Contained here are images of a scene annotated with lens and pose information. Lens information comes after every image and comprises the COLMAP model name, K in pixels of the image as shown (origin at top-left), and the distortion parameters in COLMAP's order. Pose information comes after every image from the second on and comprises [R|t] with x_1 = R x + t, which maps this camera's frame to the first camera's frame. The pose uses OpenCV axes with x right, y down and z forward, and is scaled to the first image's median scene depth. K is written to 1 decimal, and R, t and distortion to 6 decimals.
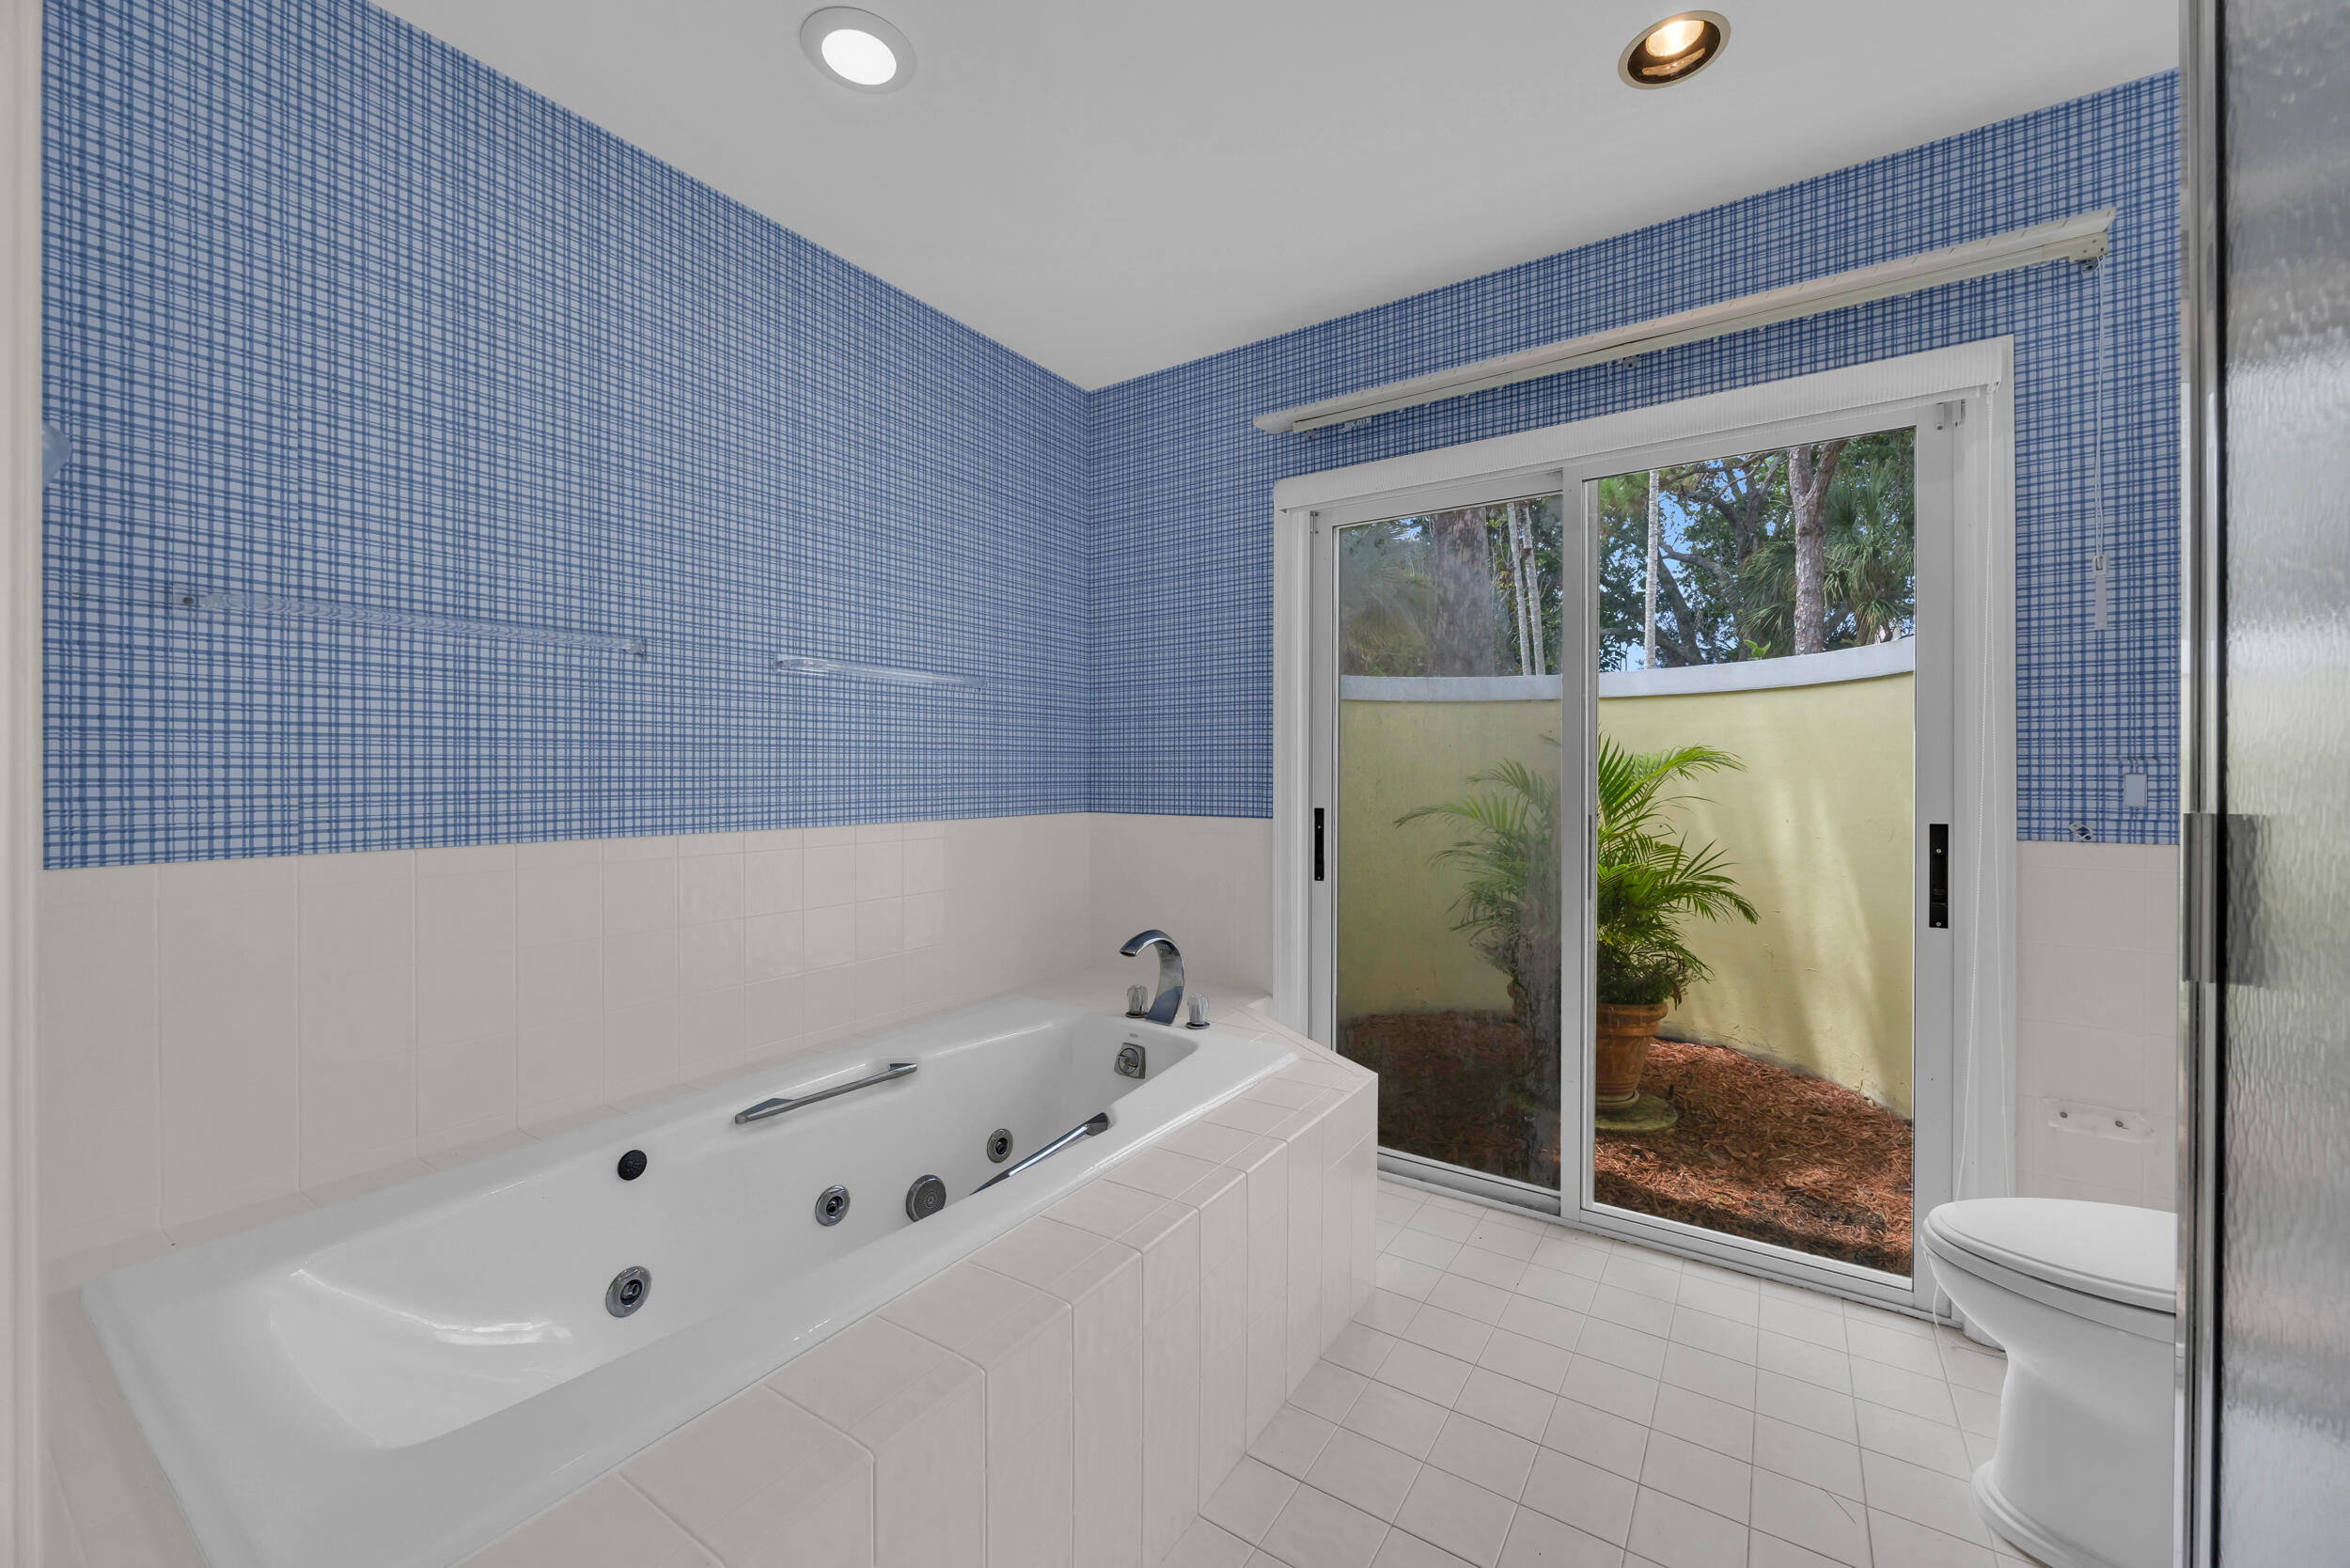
lens RADIAL K [[892.2, 0, 1181.5], [0, 892.2, 768.1], [0, 0, 1]] dist [-0.002020, 0.000683]
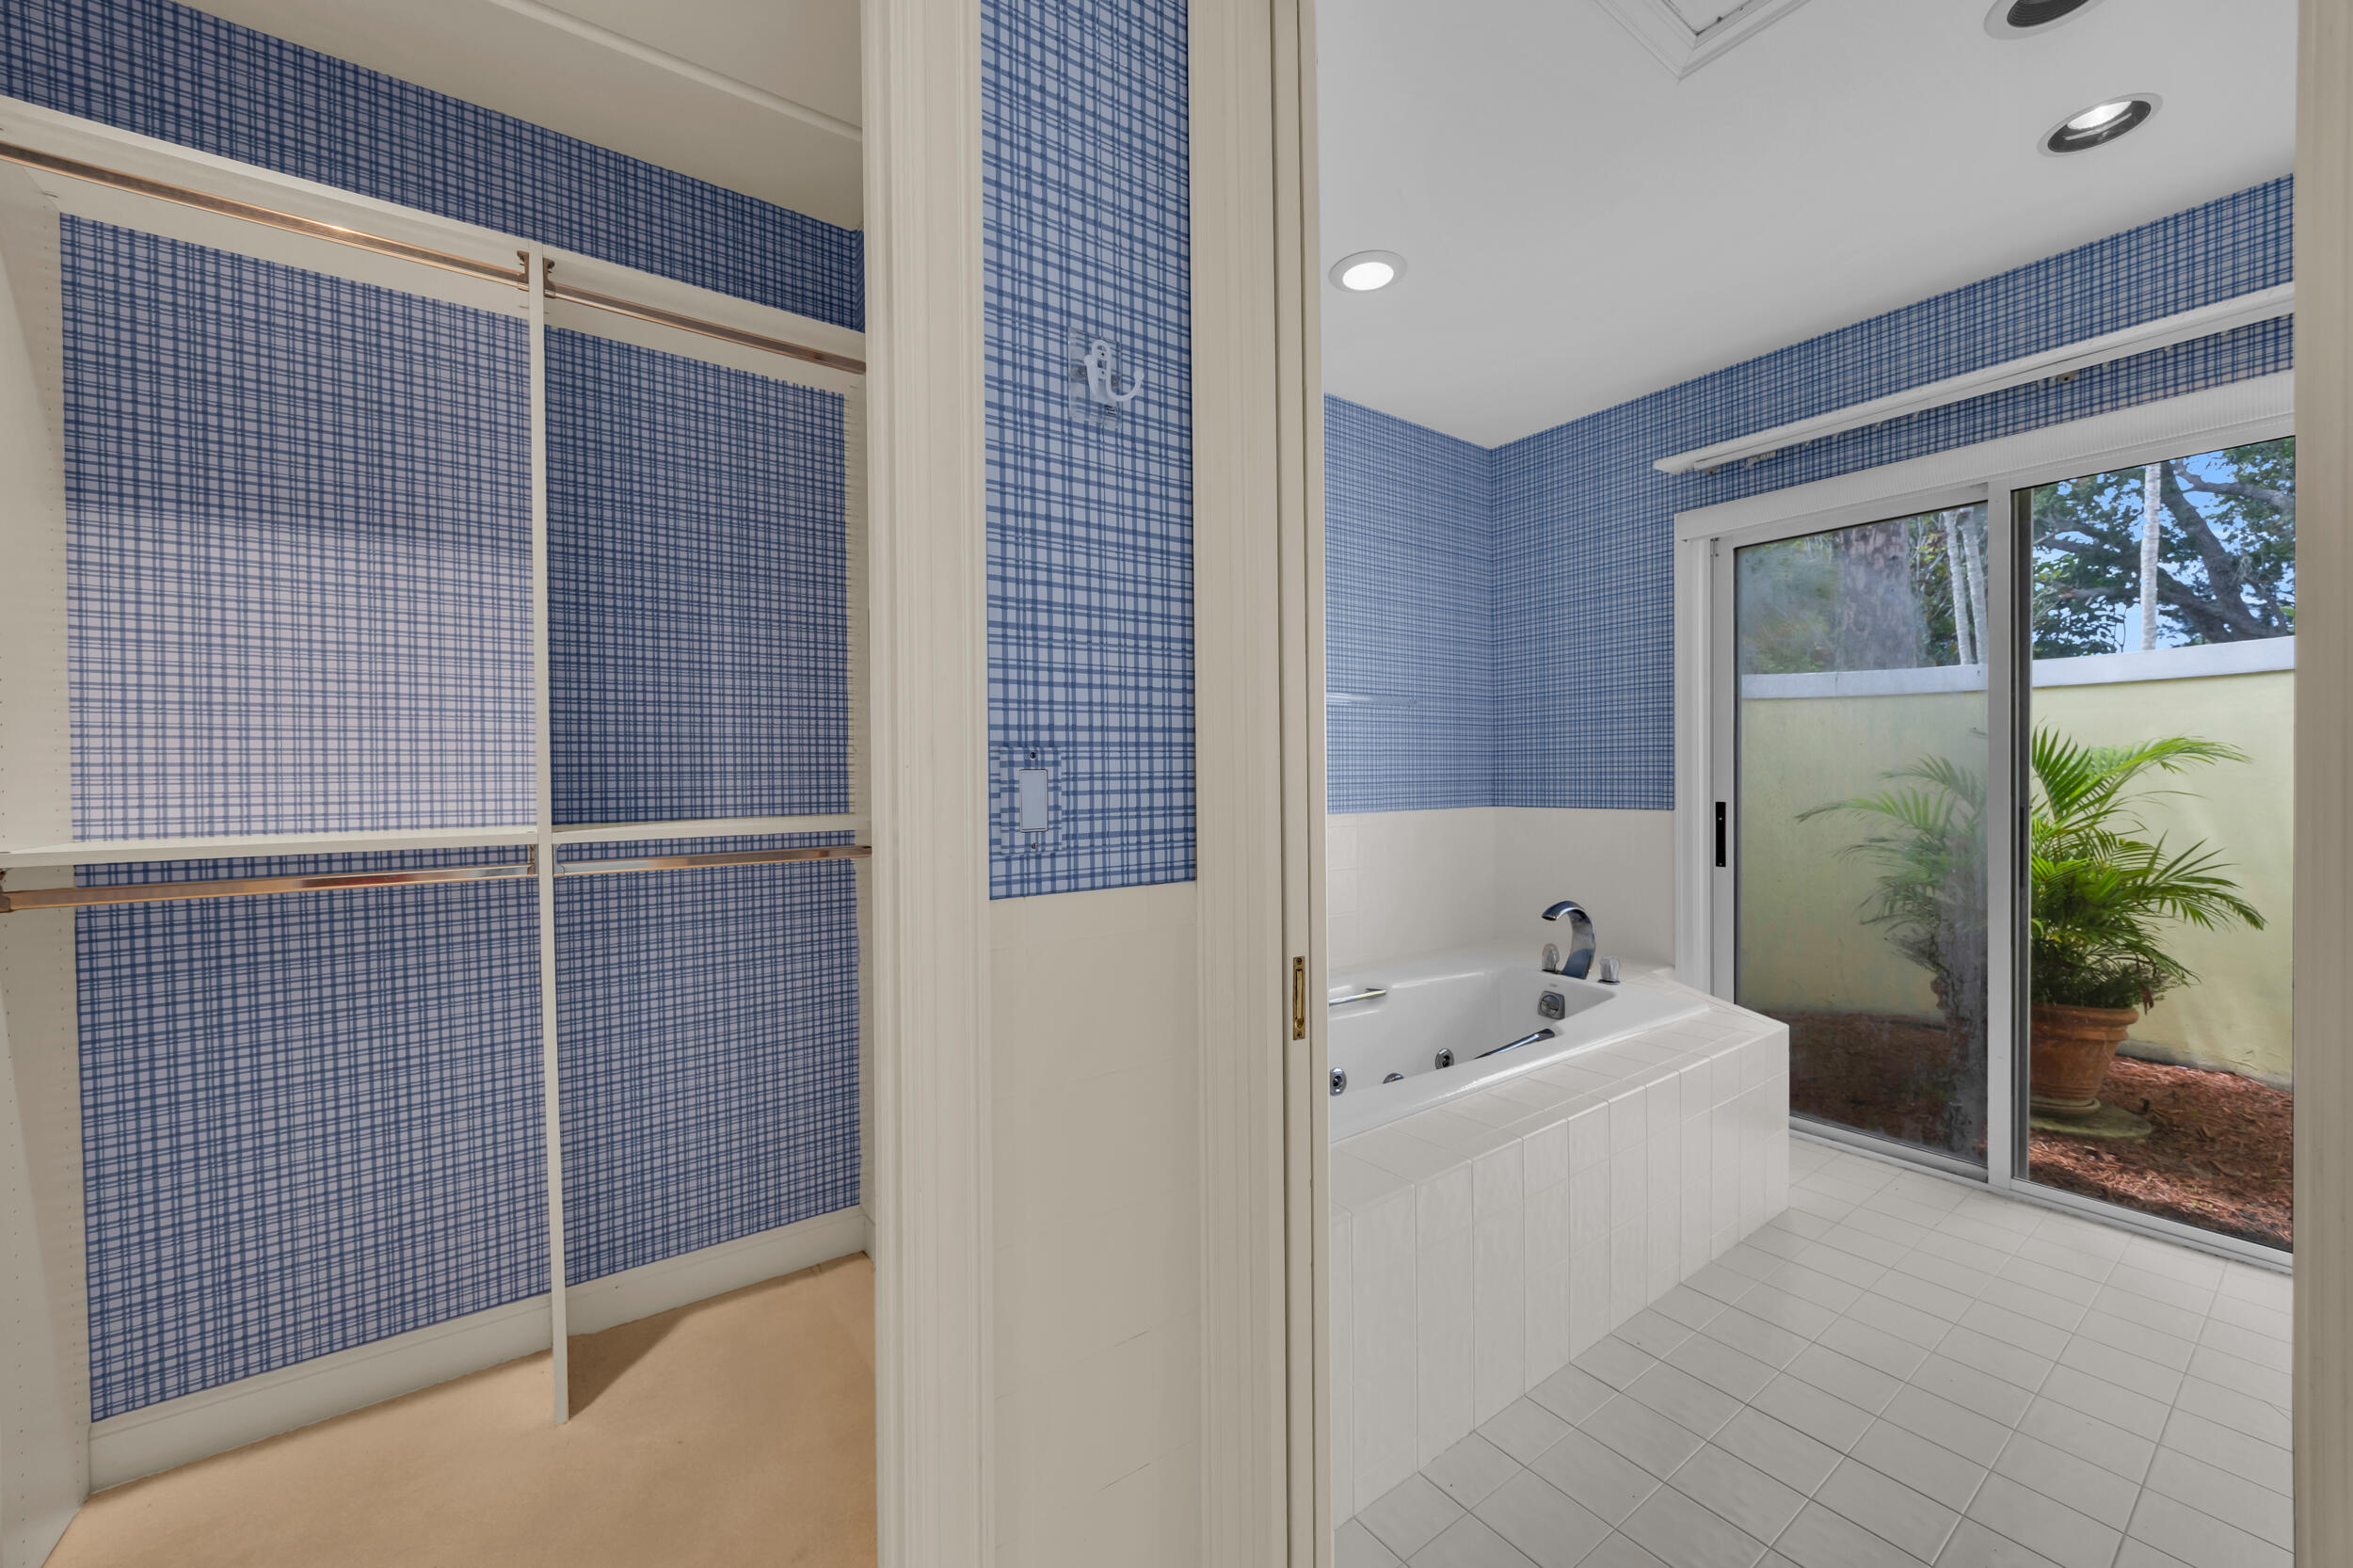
lens RADIAL K [[893.3, 0, 1181.4], [0, 893.3, 782.5], [0, 0, 1]] dist [-0.002020, 0.000683]
pose [[0.937288, -0.007297, -0.348480, -0.082800], [0.011819, 0.999871, 0.010854, 0.000782], [0.348356, -0.014292, 0.937253, -0.263602]]
